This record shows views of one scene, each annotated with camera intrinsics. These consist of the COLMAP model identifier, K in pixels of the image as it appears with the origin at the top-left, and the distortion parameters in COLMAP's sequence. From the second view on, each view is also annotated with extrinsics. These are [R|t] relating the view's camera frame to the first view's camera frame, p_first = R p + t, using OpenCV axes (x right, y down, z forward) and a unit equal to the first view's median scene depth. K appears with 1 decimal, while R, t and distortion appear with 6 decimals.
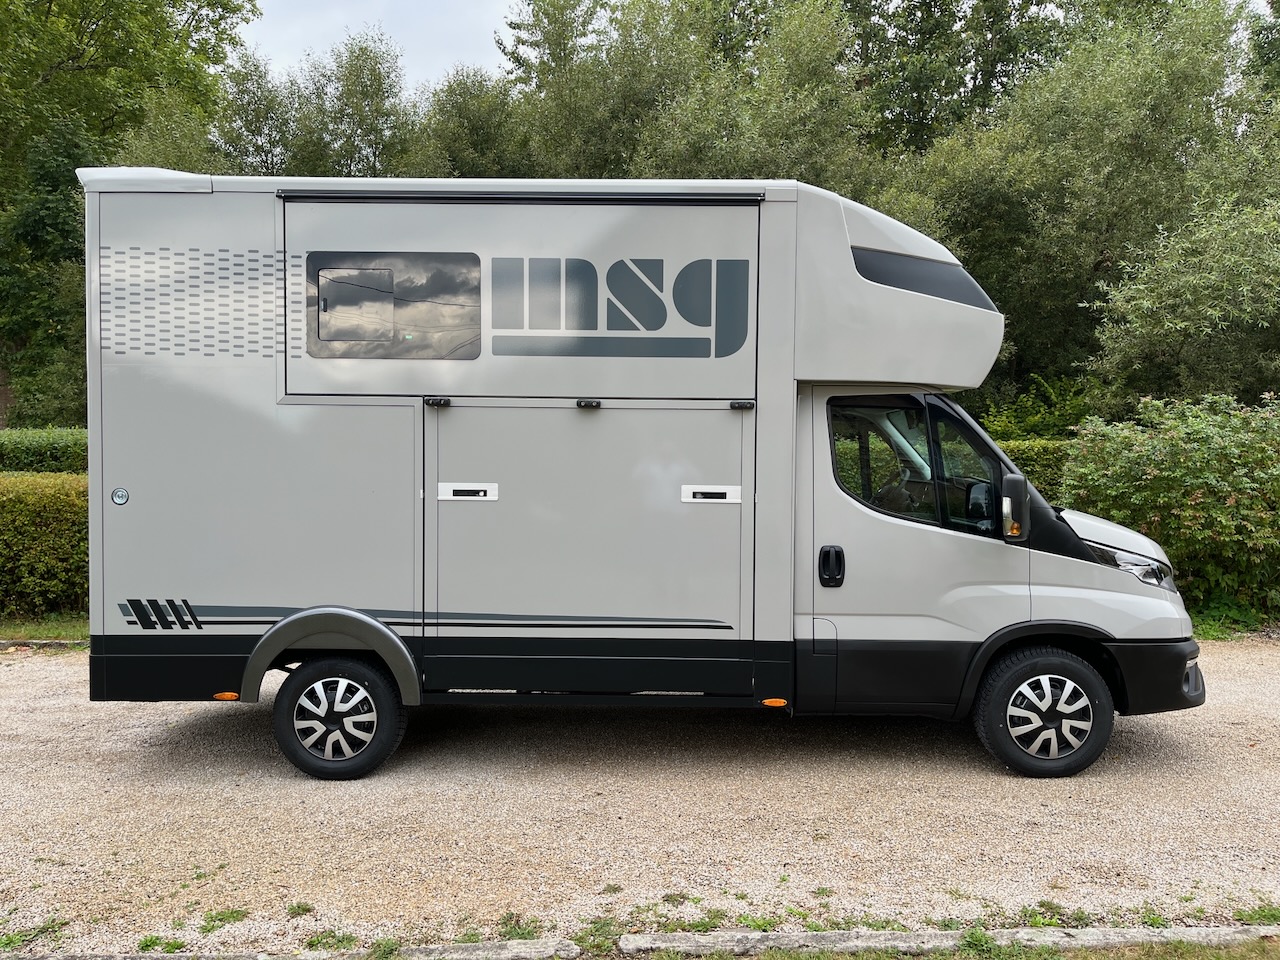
lens RADIAL K [[970.7, 0, 654.7], [0, 970.7, 480.0], [0, 0, 1]] dist [0.070393, -0.098075]
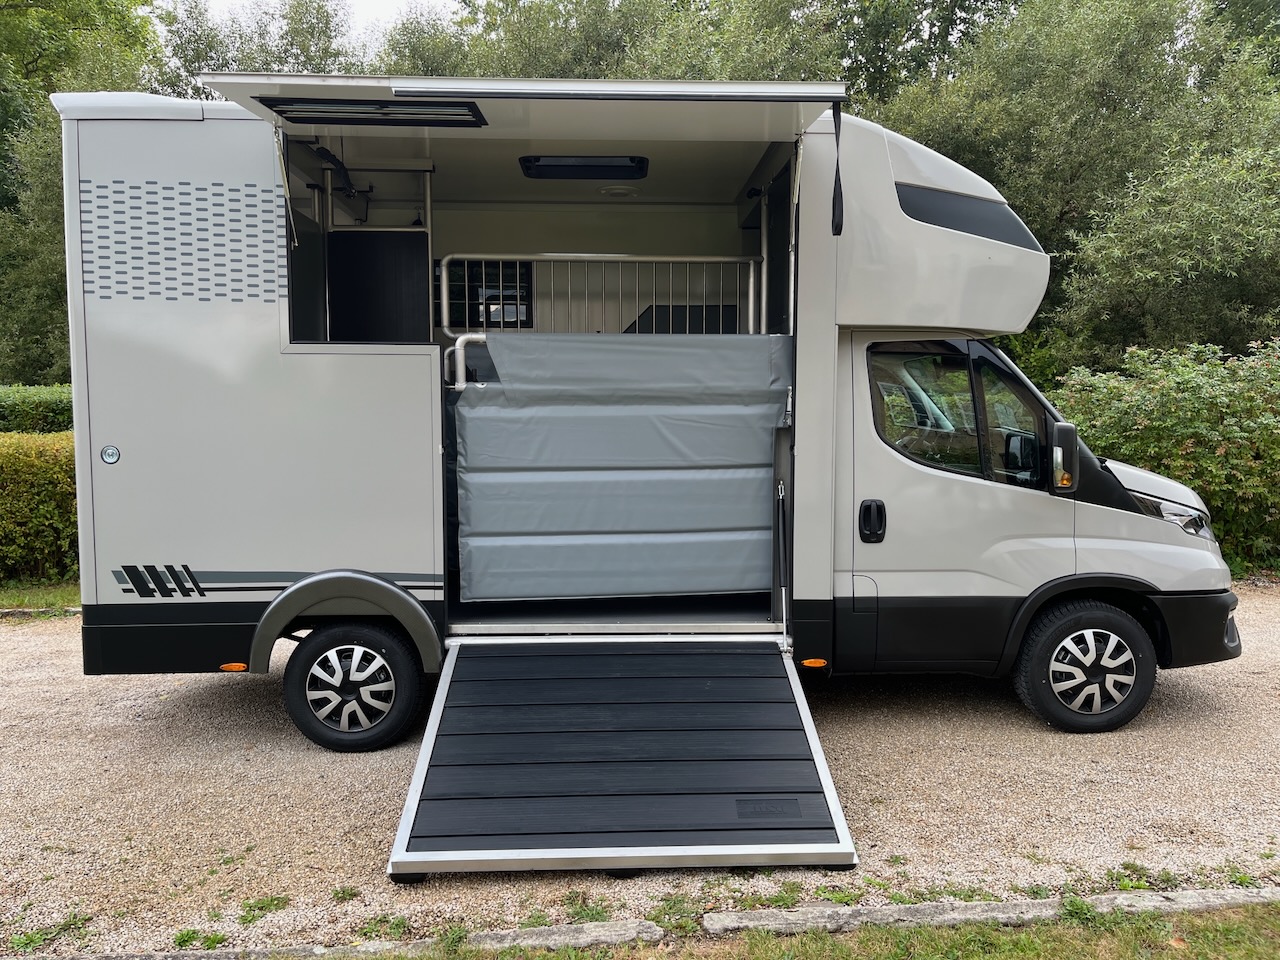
lens RADIAL K [[970.8, 0, 643.9], [0, 970.8, 481.9], [0, 0, 1]] dist [0.063960, -0.091575]
pose [[0.998851, -0.010962, 0.046662, -0.087003], [0.008798, 0.998888, 0.046328, 0.003848], [-0.047118, -0.045864, 0.997836, 0.056105]]
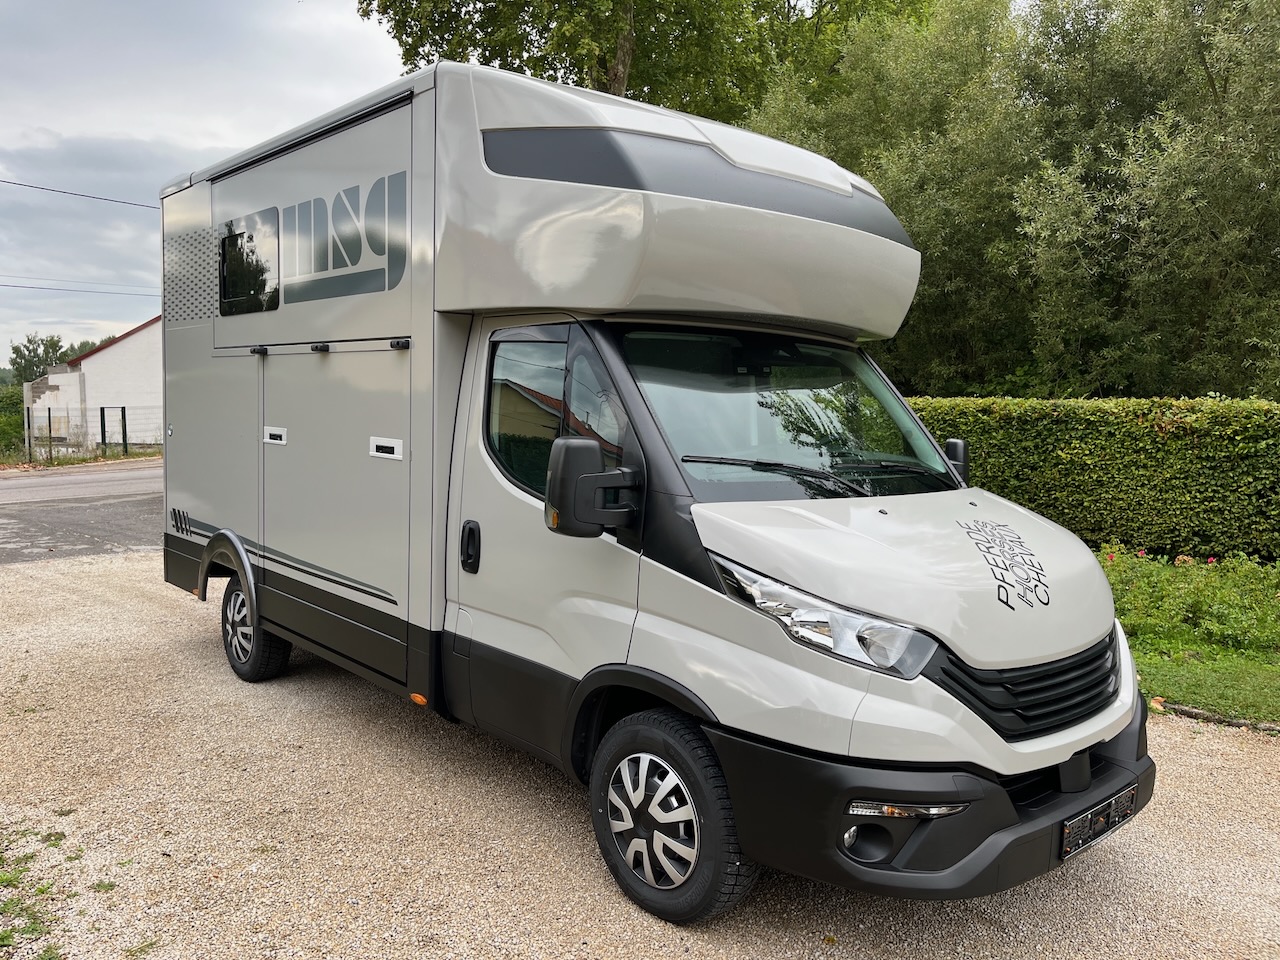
lens RADIAL K [[969.7, 0, 645.0], [0, 969.7, 484.0], [0, 0, 1]] dist [0.068488, -0.096549]
pose [[0.679571, 0.070594, -0.730206, 0.851063], [-0.041448, 0.997464, 0.057857, -0.013559], [0.732438, -0.009052, 0.680773, 0.567819]]
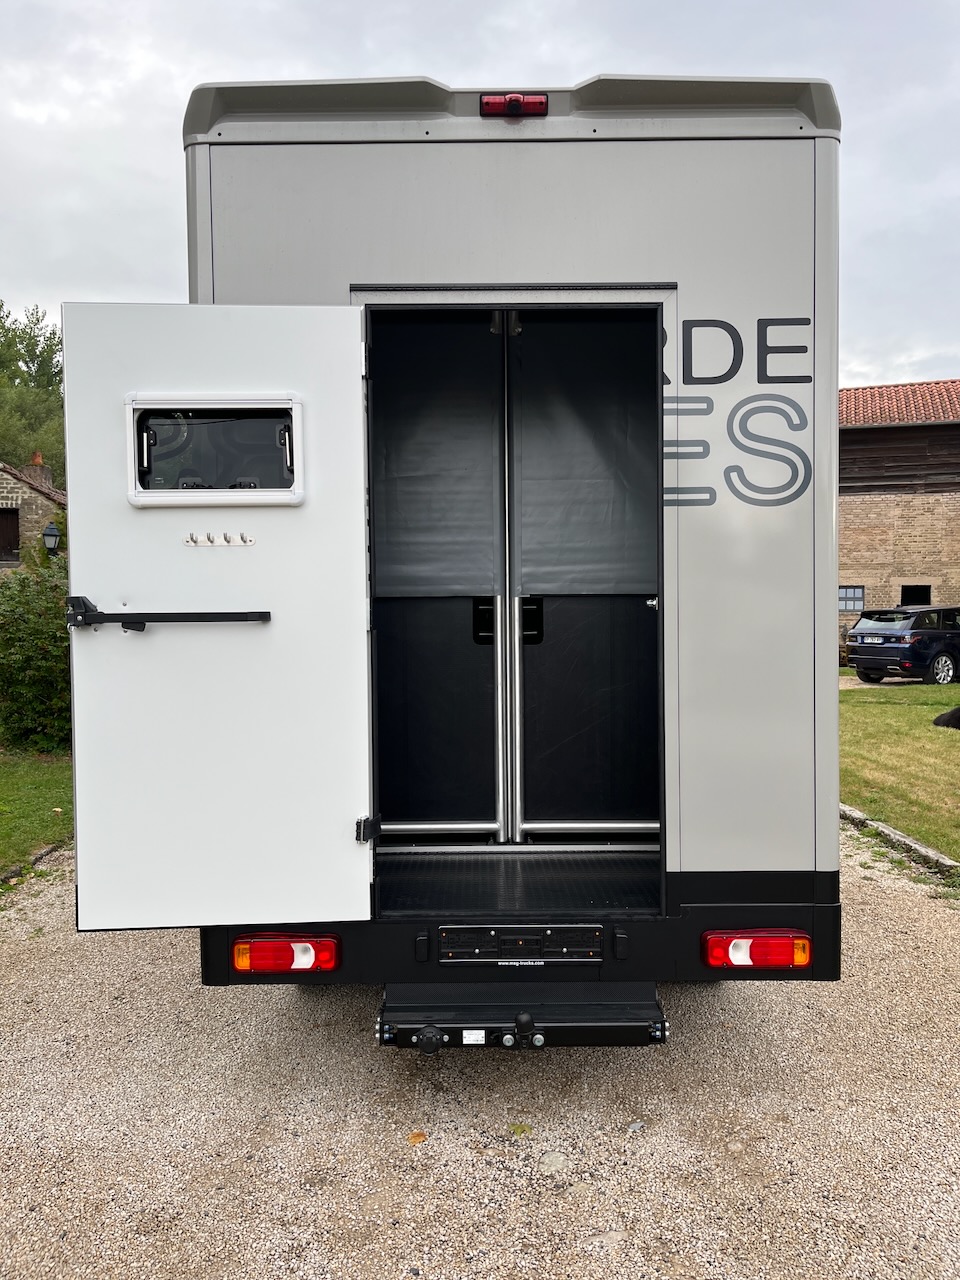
lens RADIAL K [[970.8, 0, 480.0], [0, 970.8, 640.0], [0, 0, 1]] dist [0.063960, -0.091575]
pose [[-0.015381, -0.026315, 0.999535, -1.176741], [0.033267, 0.999087, 0.026815, -0.008862], [-0.999328, 0.033664, -0.014491, 1.229340]]
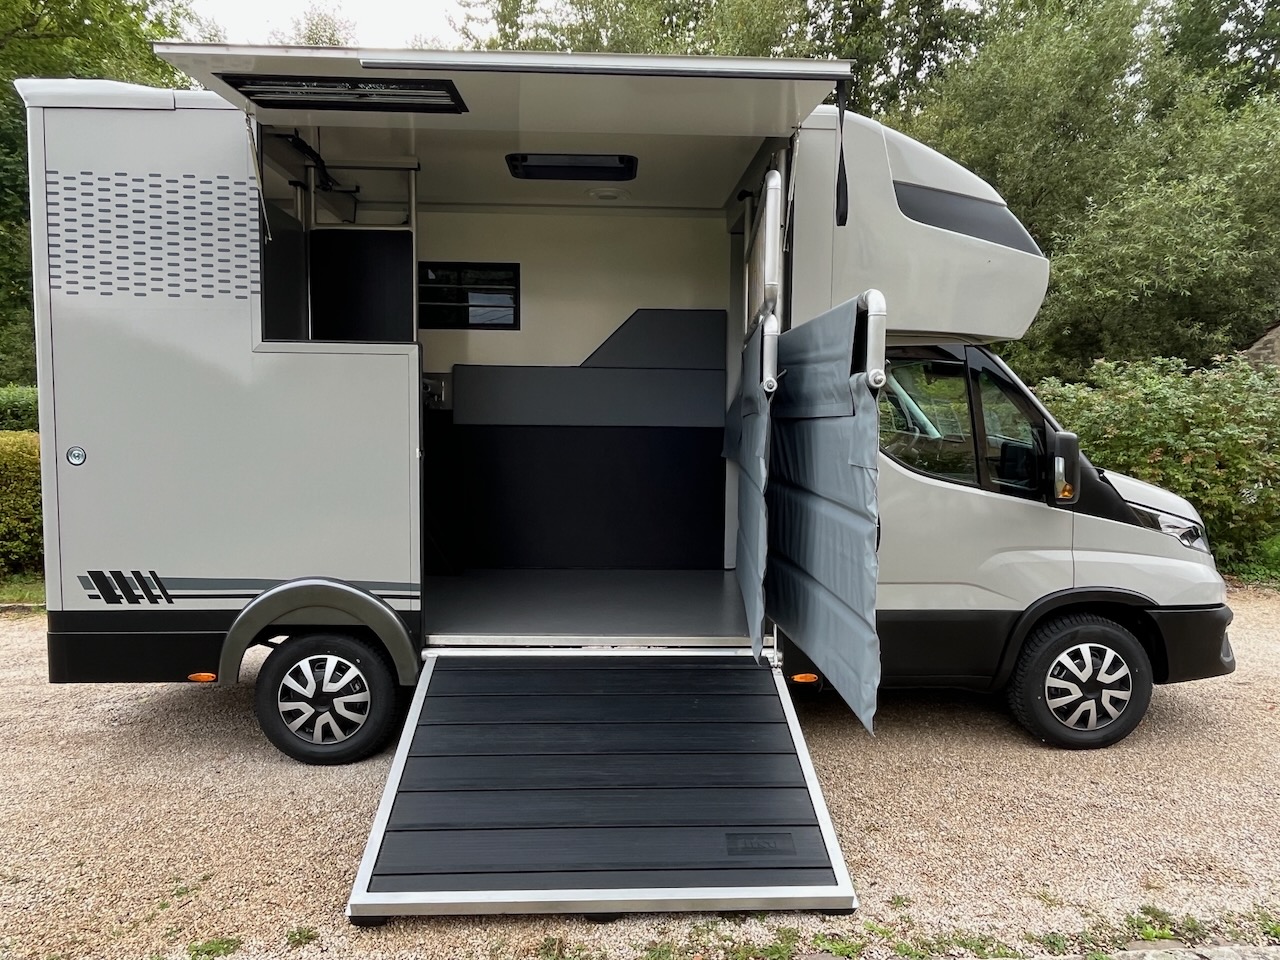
lens RADIAL K [[893.9, 0, 635.5], [0, 893.9, 483.1], [0, 0, 1]] dist [-0.007034, -0.001312]
pose [[0.998657, -0.001925, 0.051782, -0.081136], [-0.000576, 0.998836, 0.048241, 0.002333], [-0.051815, -0.048206, 0.997493, 0.169486]]
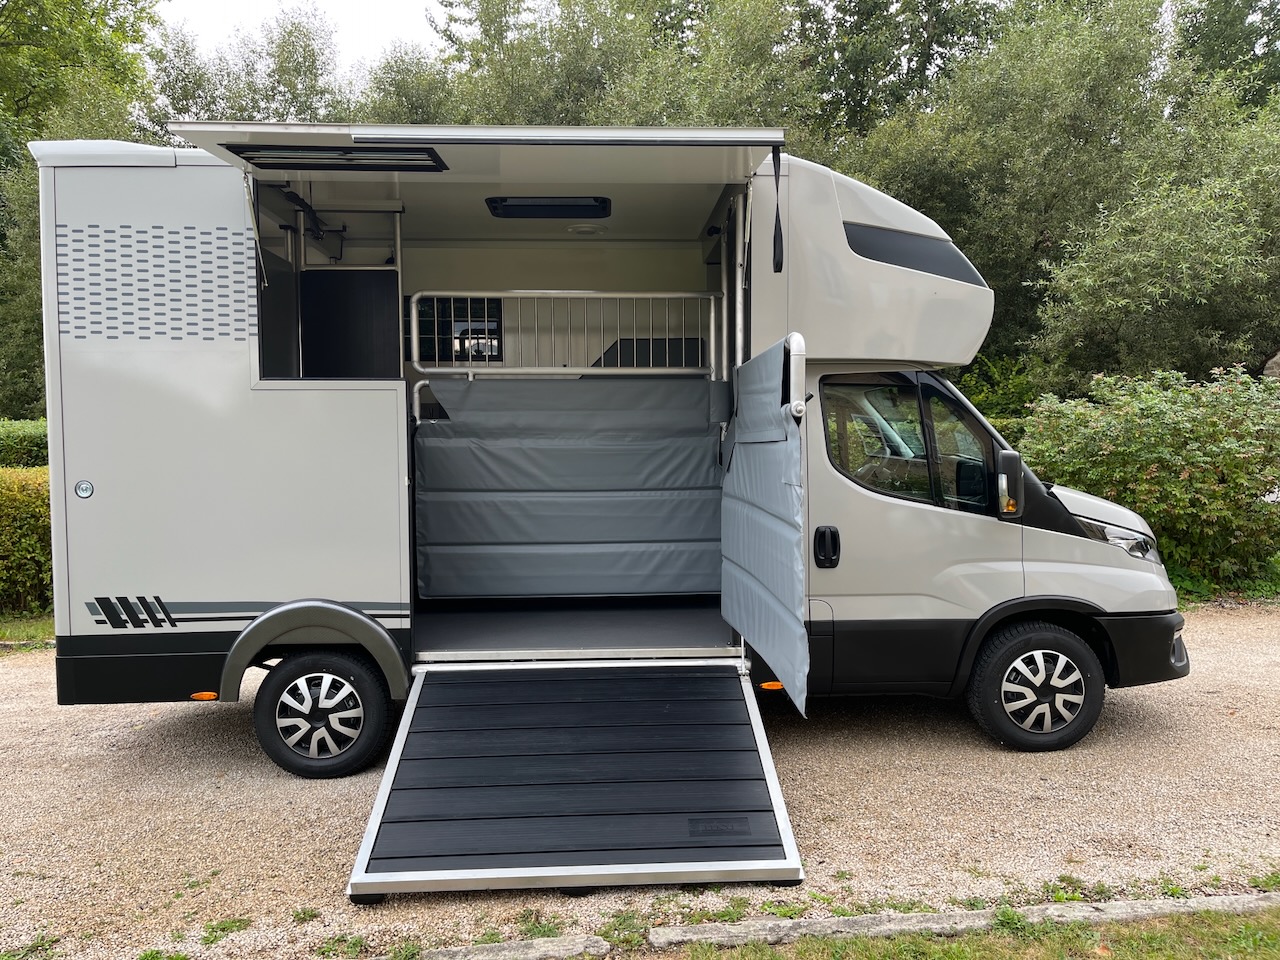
lens RADIAL K [[969.7, 0, 645.0], [0, 969.7, 484.0], [0, 0, 1]] dist [0.068488, -0.096549]
pose [[0.998293, -0.018145, 0.055507, -0.056516], [0.017044, 0.999650, 0.020257, 0.001641], [-0.055855, -0.019276, 0.998253, 0.024882]]
